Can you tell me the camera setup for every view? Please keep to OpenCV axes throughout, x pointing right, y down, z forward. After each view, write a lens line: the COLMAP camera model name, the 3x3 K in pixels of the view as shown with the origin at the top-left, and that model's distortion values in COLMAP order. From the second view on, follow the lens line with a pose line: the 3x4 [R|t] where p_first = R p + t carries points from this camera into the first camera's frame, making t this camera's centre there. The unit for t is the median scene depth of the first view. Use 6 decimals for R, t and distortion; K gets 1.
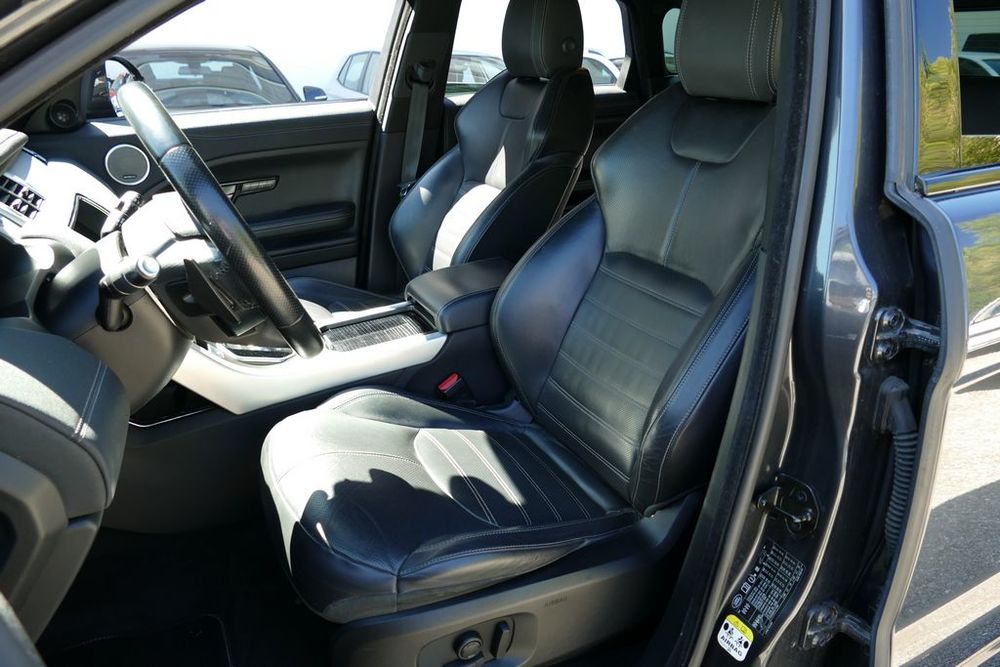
lens RADIAL K [[726.0, 0, 500.0], [0, 726.0, 333.5], [0, 0, 1]] dist [0.000639, 0.000798]
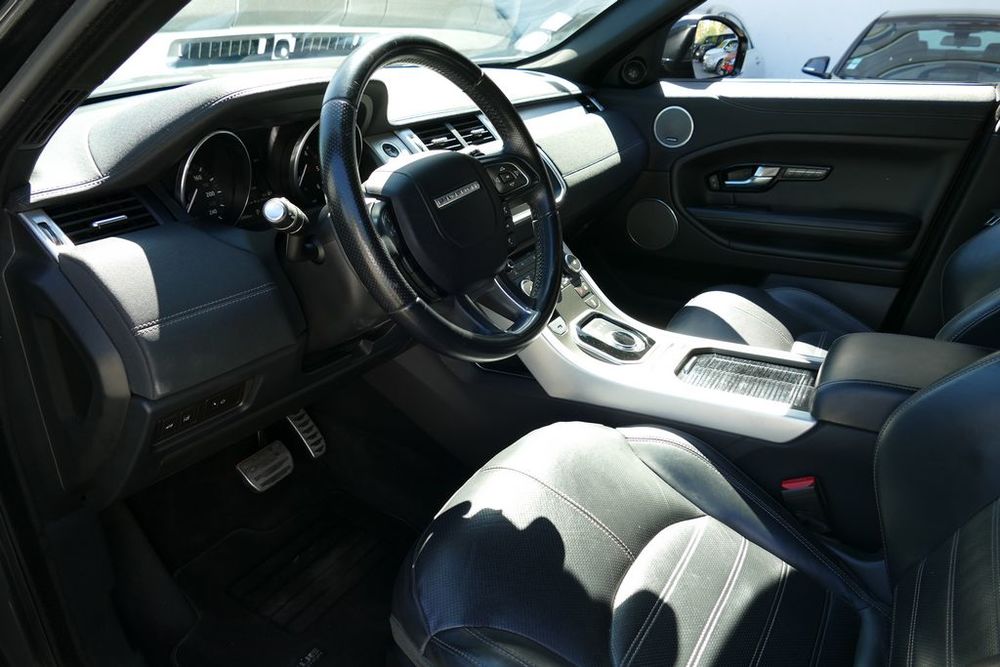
lens RADIAL K [[720.9, 0, 499.7], [0, 720.9, 346.4], [0, 0, 1]] dist [-0.025712, 0.000368]
pose [[0.524814, 0.364291, -0.769325, 0.252312], [-0.317539, 0.922340, 0.220130, -0.111891], [0.789771, 0.128764, 0.599734, 0.307567]]
